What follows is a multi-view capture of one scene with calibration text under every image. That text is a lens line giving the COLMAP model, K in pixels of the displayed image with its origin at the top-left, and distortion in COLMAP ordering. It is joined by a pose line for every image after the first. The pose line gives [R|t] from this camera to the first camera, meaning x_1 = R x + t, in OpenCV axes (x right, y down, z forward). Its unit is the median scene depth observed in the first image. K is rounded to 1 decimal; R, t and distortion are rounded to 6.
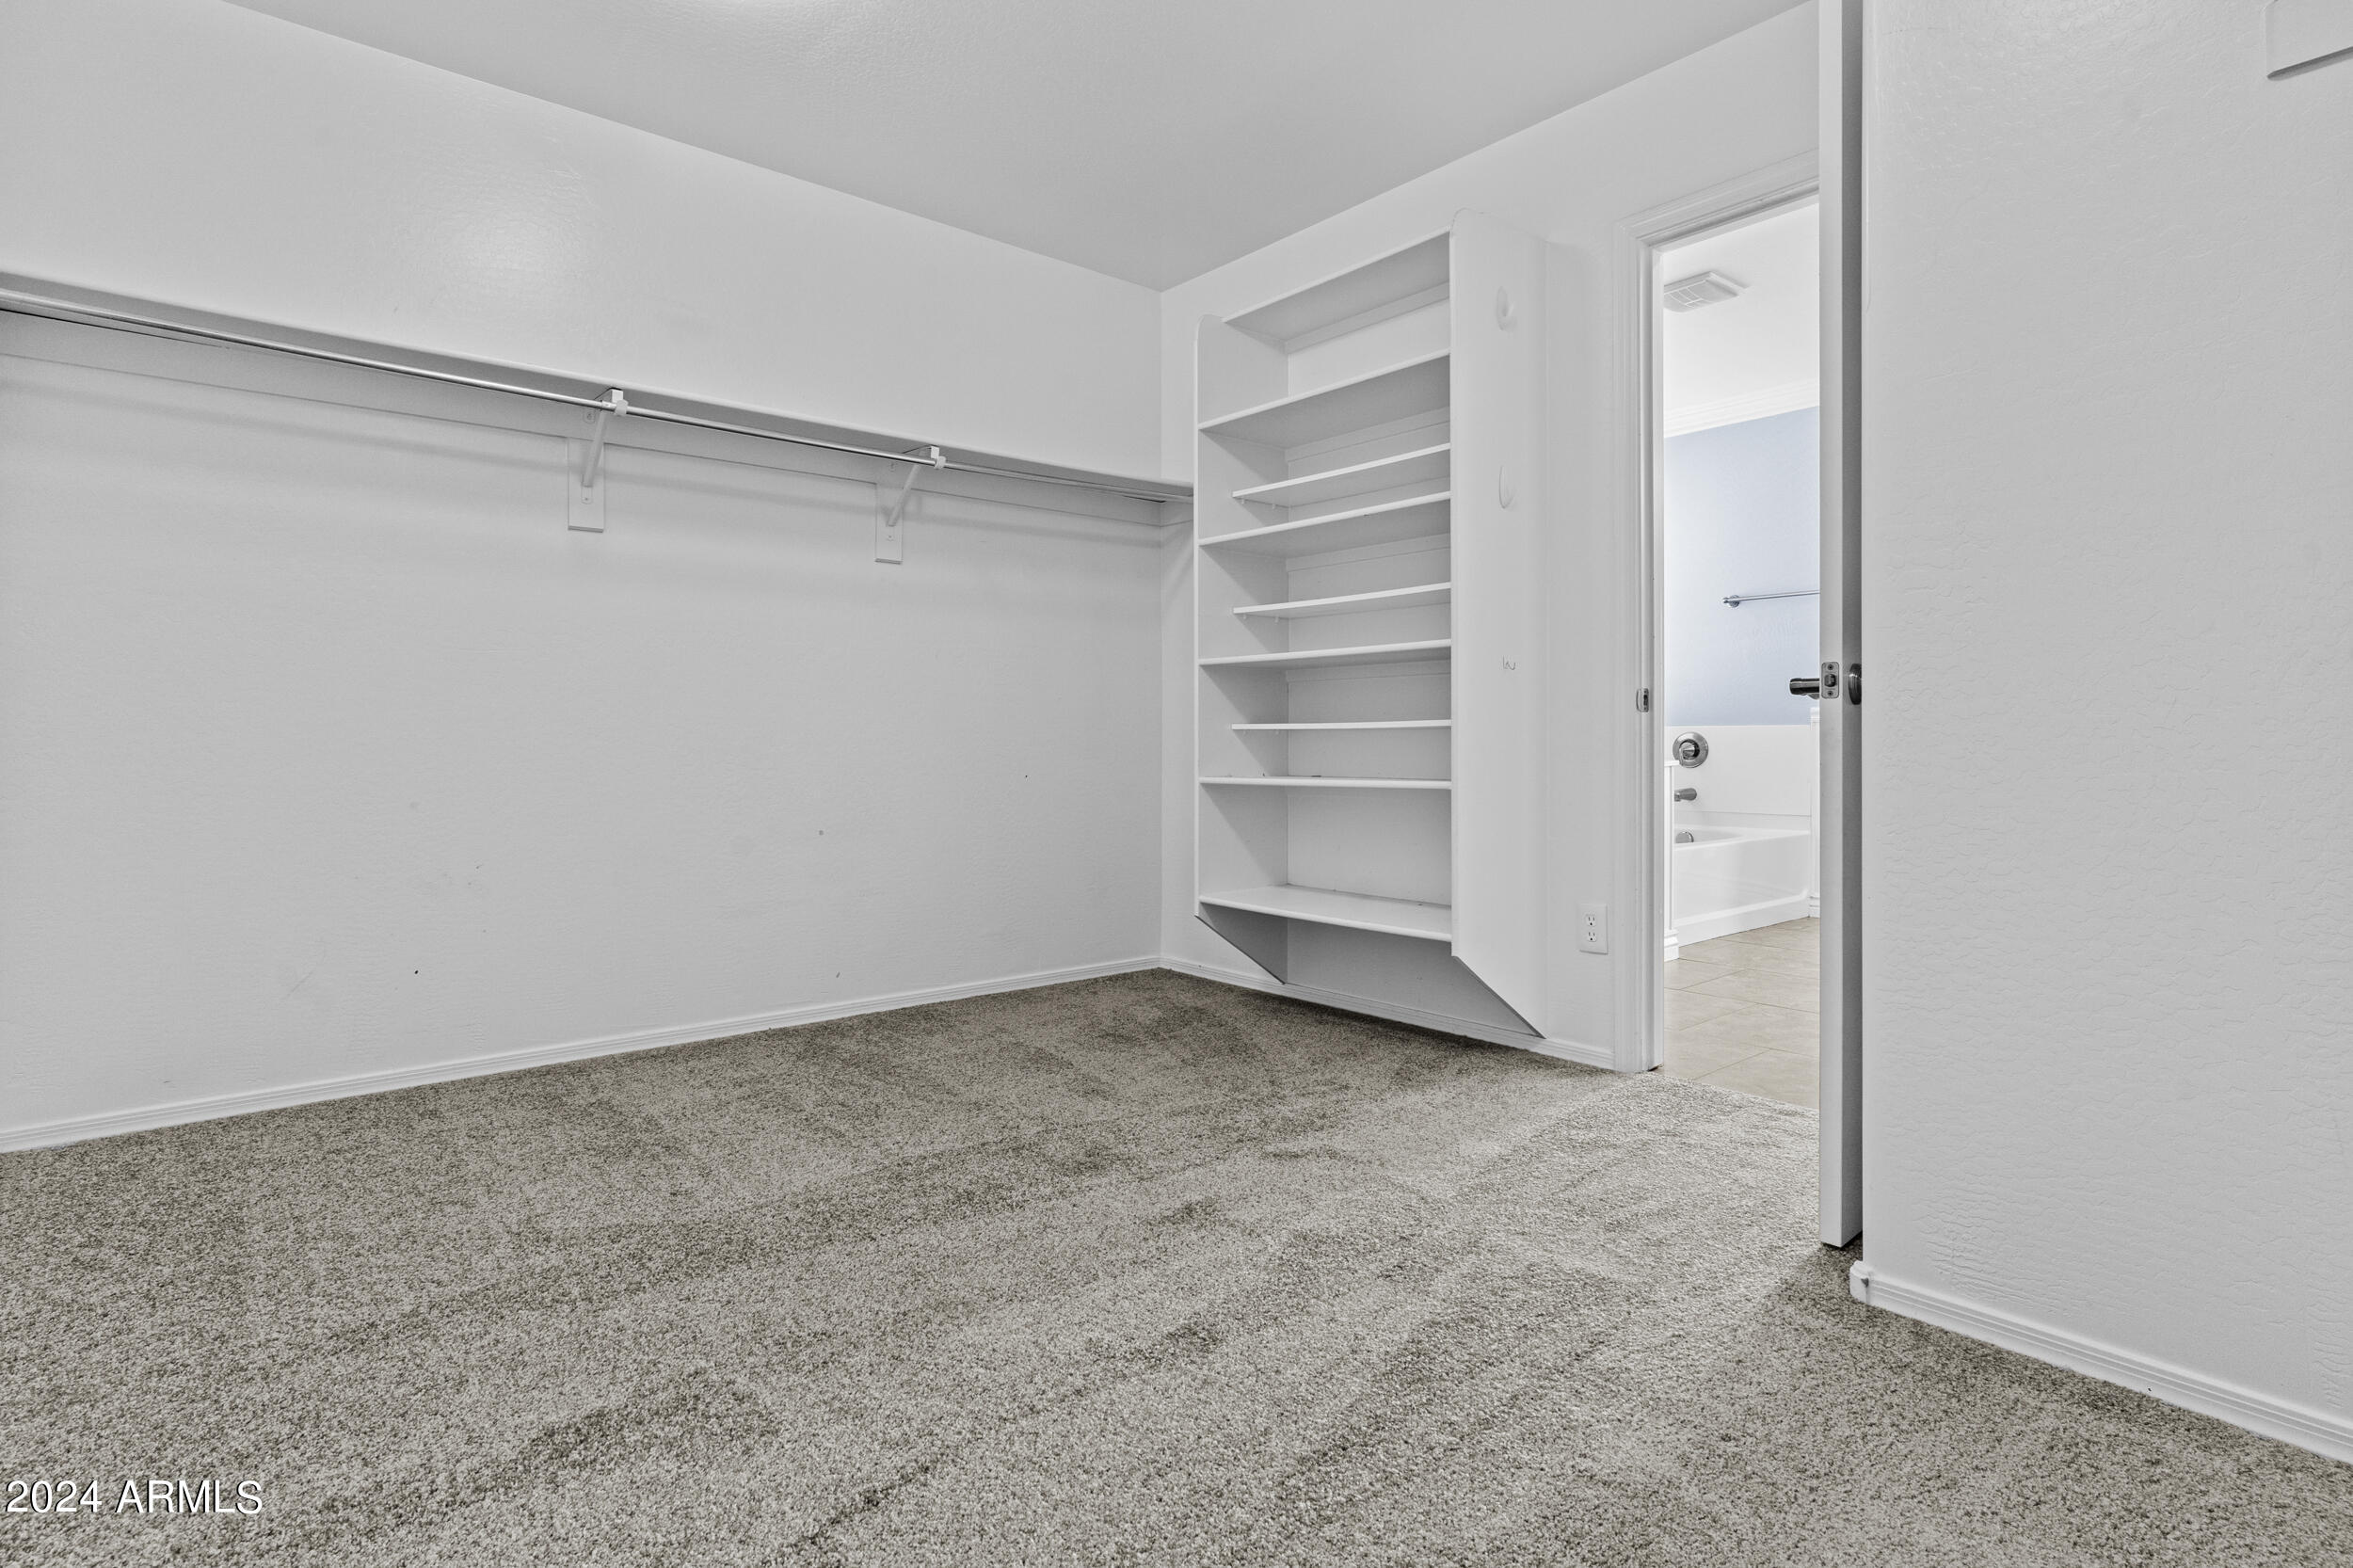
lens RADIAL K [[1170.7, 0, 1165.1], [0, 1170.7, 736.3], [0, 0, 1]] dist [-0.001576, 0.000553]
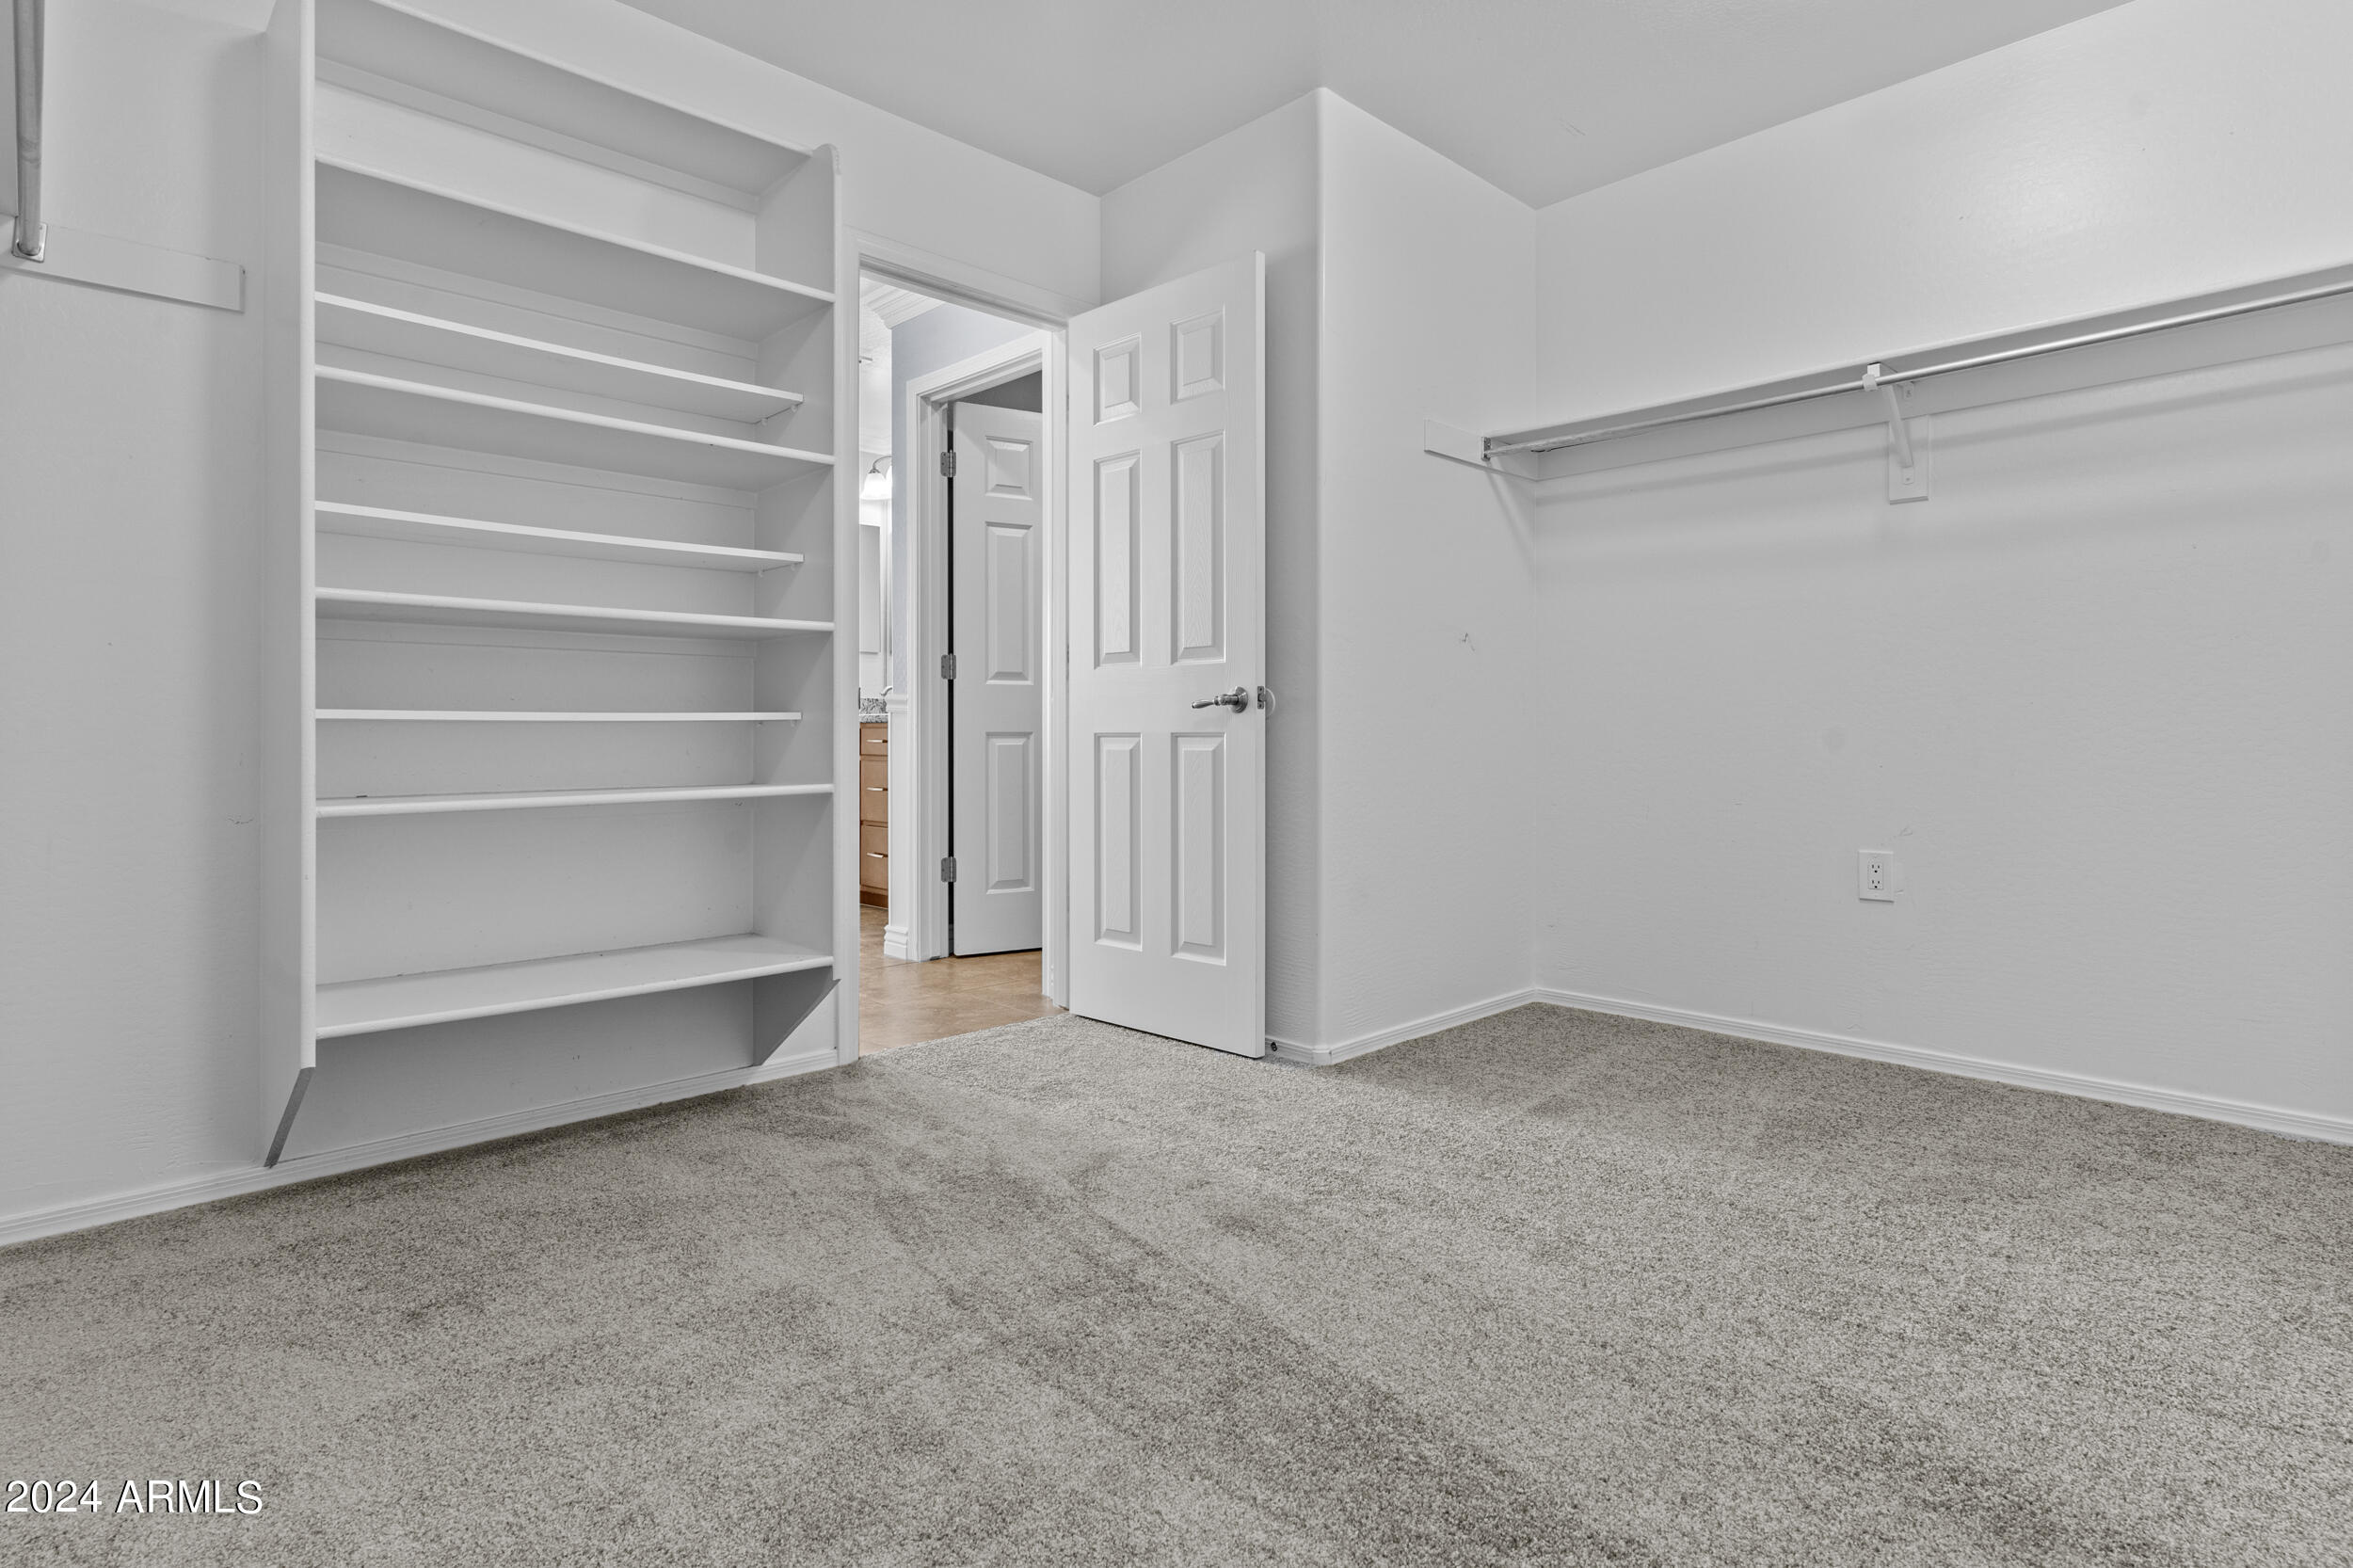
lens RADIAL K [[1170.7, 0, 1165.1], [0, 1170.7, 736.3], [0, 0, 1]] dist [-0.001576, 0.000553]
pose [[-0.071810, 0.000587, 0.997418, -0.712210], [0.000461, 1.000000, -0.000555, 0.002459], [-0.997418, 0.000420, -0.071811, 0.876430]]
